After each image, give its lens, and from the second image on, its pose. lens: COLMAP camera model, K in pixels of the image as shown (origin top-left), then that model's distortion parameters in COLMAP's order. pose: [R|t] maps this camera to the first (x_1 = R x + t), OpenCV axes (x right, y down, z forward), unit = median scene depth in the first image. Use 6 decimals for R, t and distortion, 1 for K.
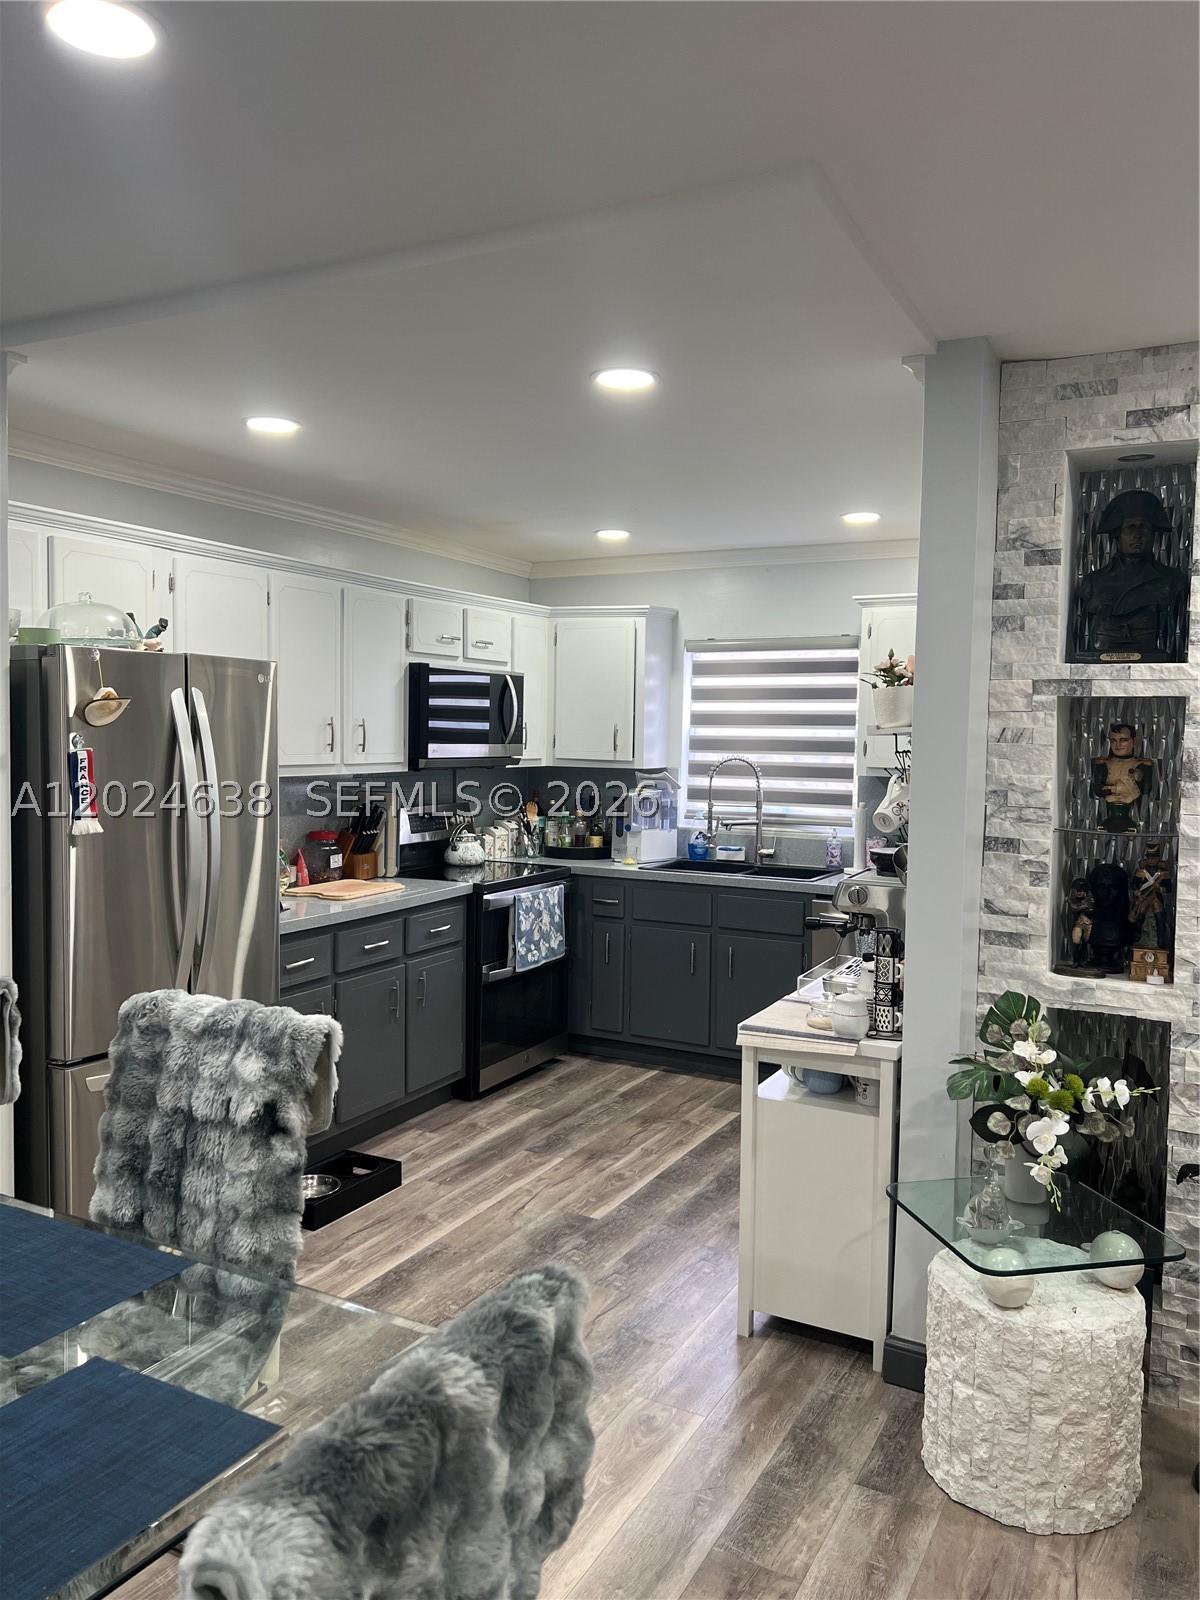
lens RADIAL K [[1206.2, 0, 593.8], [0, 1206.2, 807.4], [0, 0, 1]] dist [0.050819, -0.059167]
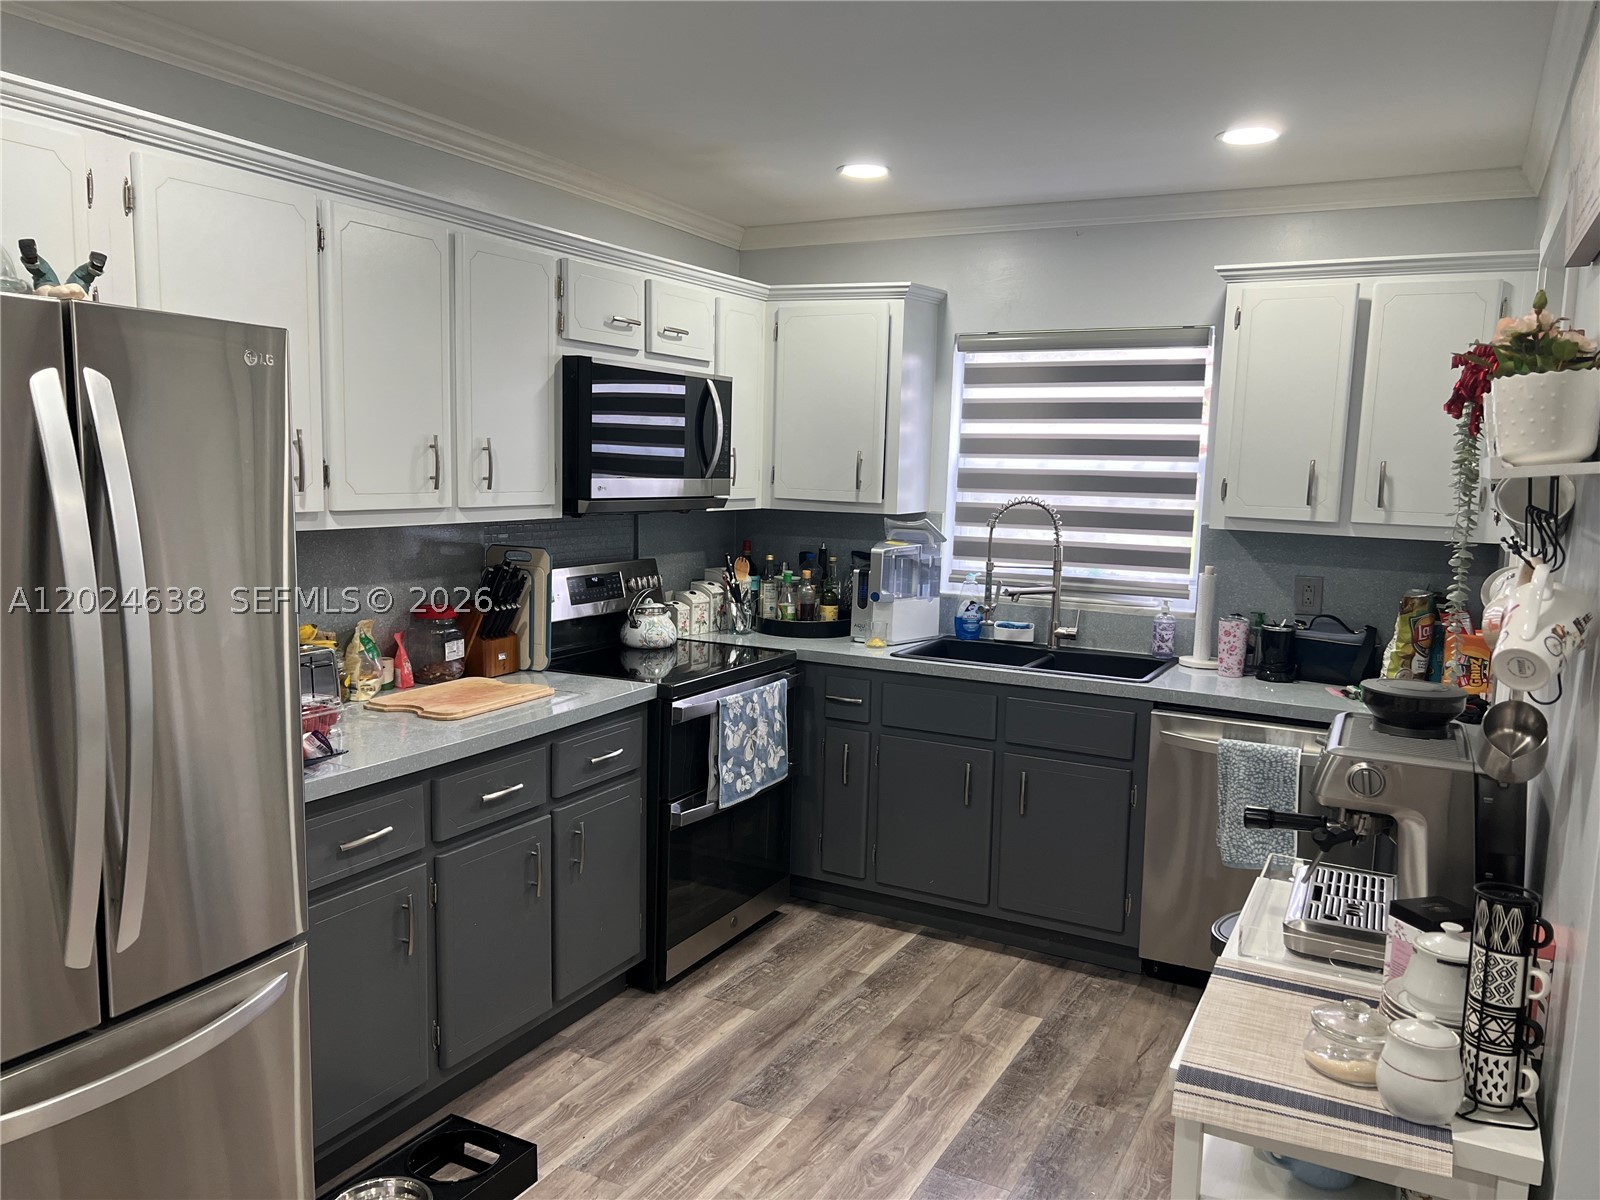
lens RADIAL K [[1206.2, 0, 797.0], [0, 1206.2, 625.6], [0, 0, 1]] dist [0.050819, -0.059167]
pose [[0.999952, 0.009798, 0.000757, -0.020859], [-0.009827, 0.997220, 0.073859, -0.020402], [-0.000031, -0.073863, 0.997268, 0.307857]]
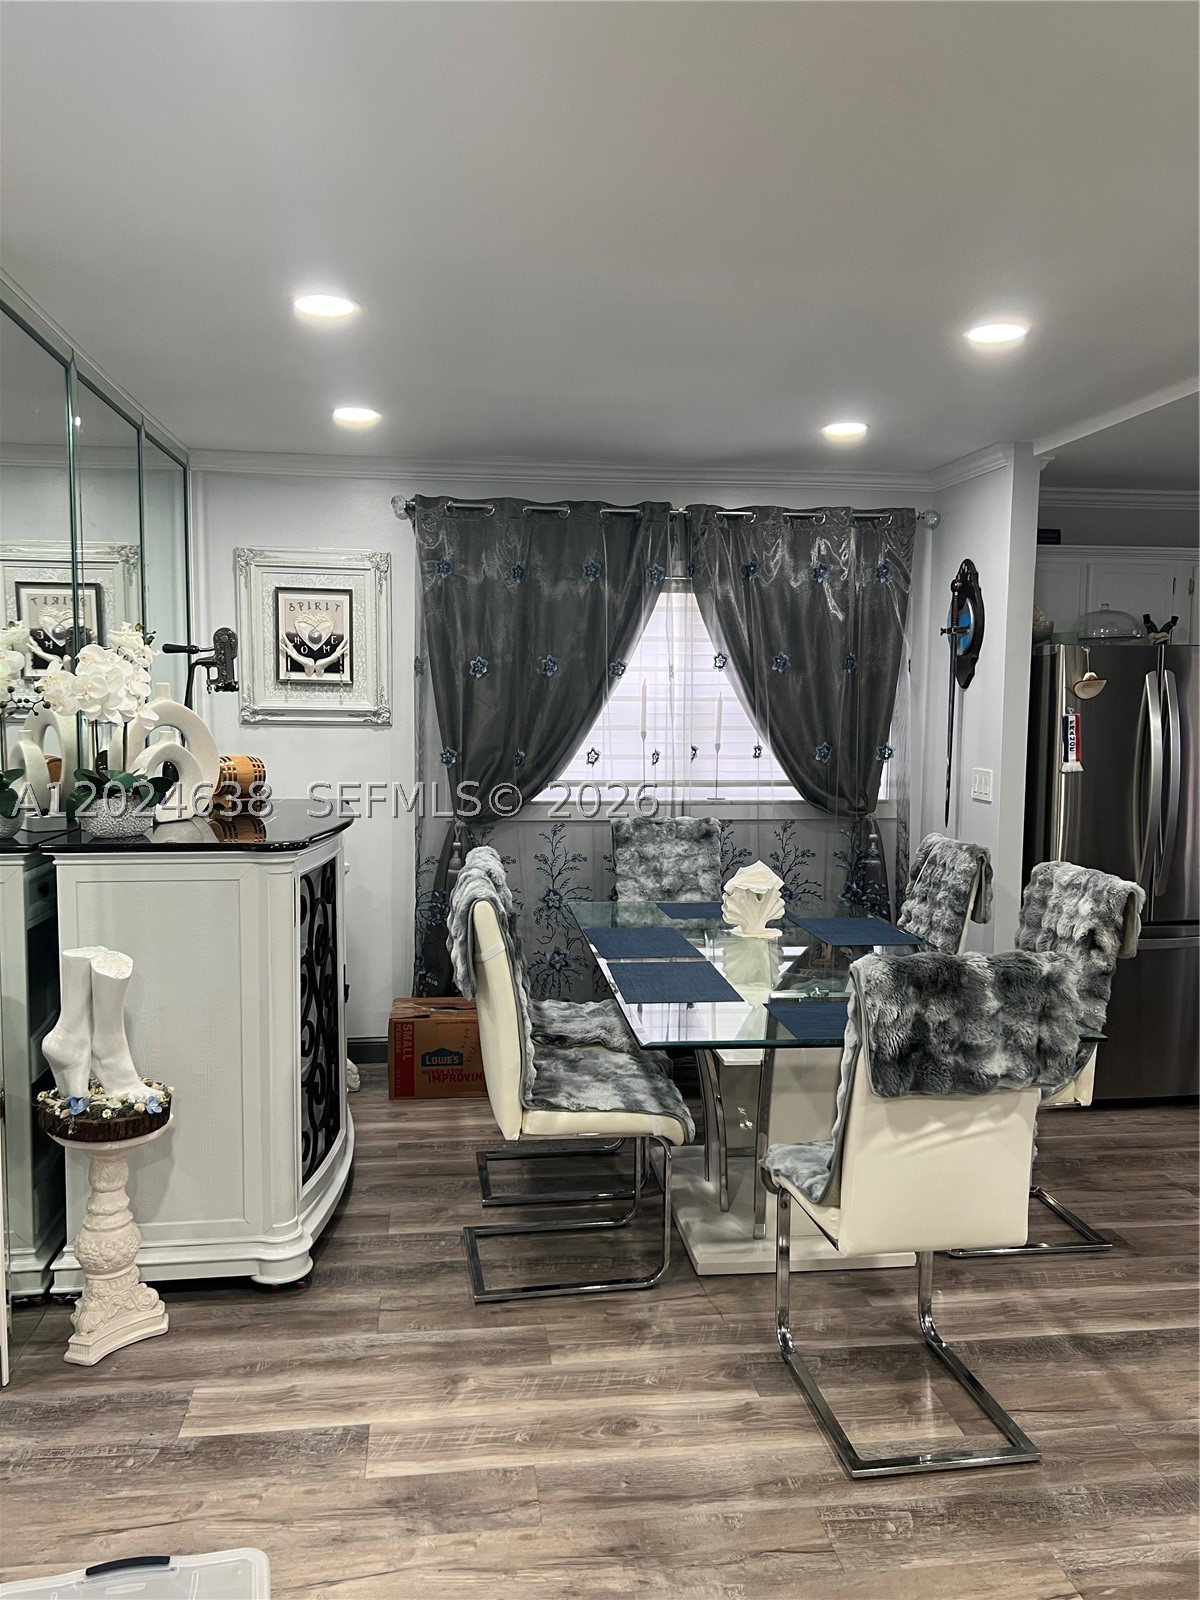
lens RADIAL K [[1206.2, 0, 593.8], [0, 1206.2, 807.4], [0, 0, 1]] dist [0.050819, -0.059167]
pose [[0.581079, 0.065024, -0.811245, 0.260635], [-0.049008, 0.997790, 0.044872, 0.015905], [0.812370, 0.013683, 0.582982, -0.196824]]
